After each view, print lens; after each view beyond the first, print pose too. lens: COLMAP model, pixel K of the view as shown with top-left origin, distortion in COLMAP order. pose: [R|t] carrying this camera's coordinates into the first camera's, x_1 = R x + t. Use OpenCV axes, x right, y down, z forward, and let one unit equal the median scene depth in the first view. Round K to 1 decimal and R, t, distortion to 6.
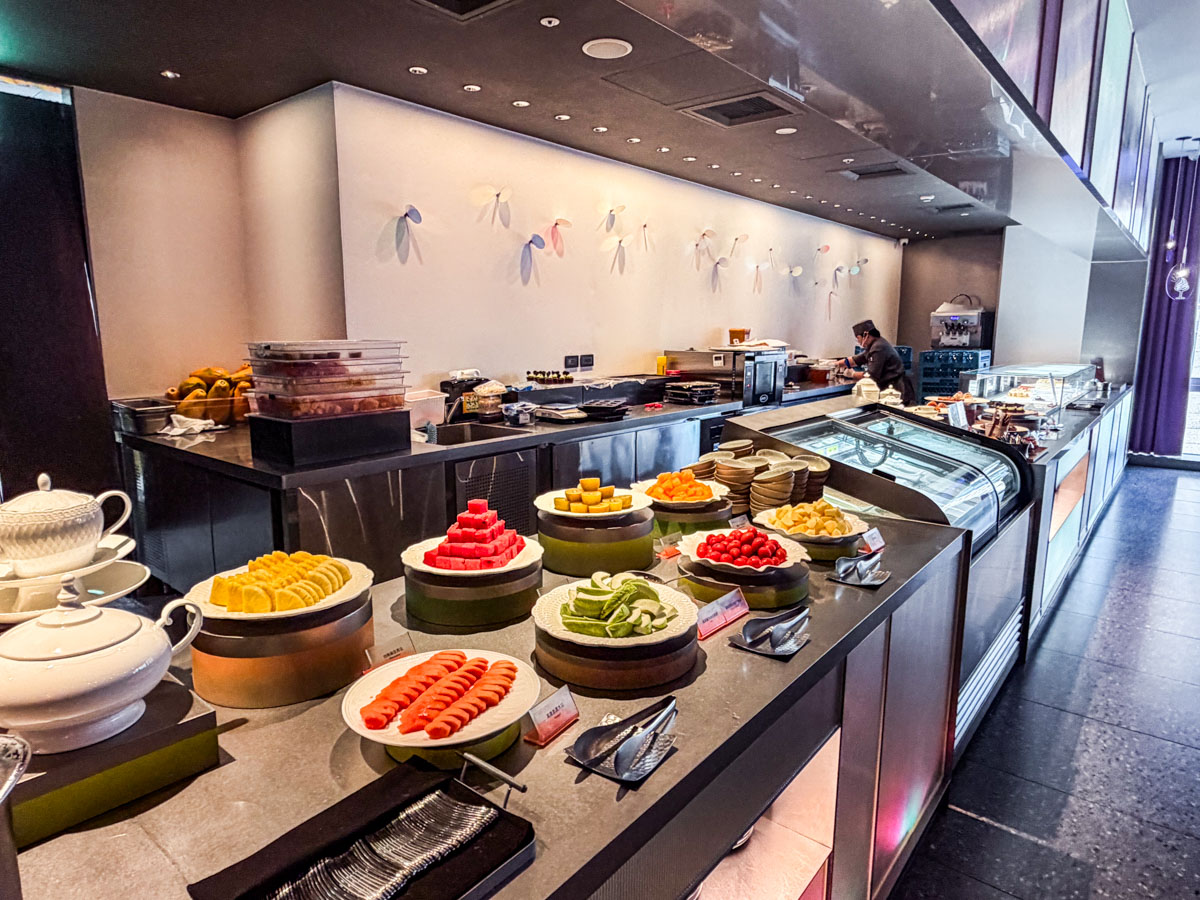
lens RADIAL K [[694.8, 0, 600.0], [0, 694.8, 450.0], [0, 0, 1]] dist [0.004799, -0.000998]
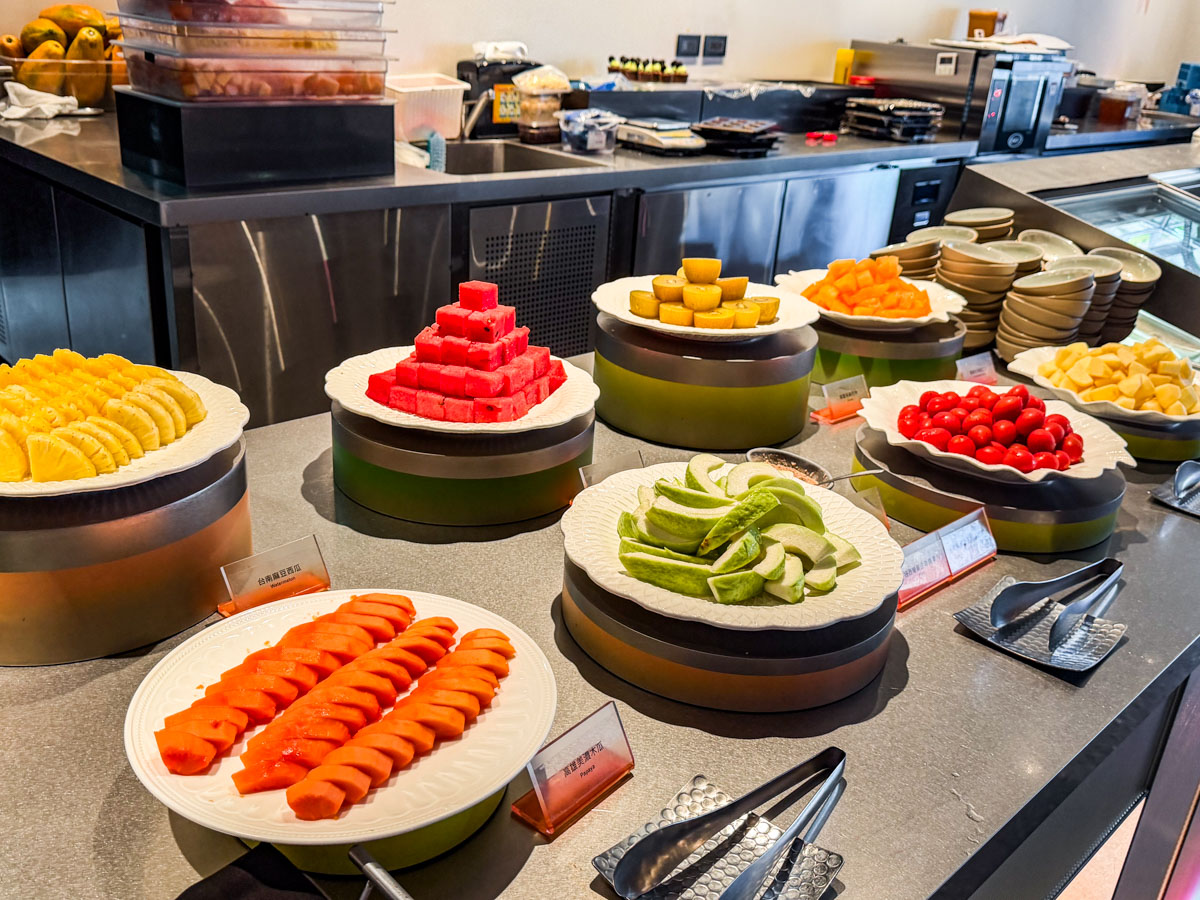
lens RADIAL K [[1032.5, 0, 600.0], [0, 1032.5, 450.0], [0, 0, 1]] dist [0.112281, -0.204797]
pose [[0.990585, 0.106771, -0.085685, -0.009460], [-0.084432, 0.969151, 0.231554, 0.006998], [0.107765, -0.222140, 0.969041, 0.221583]]
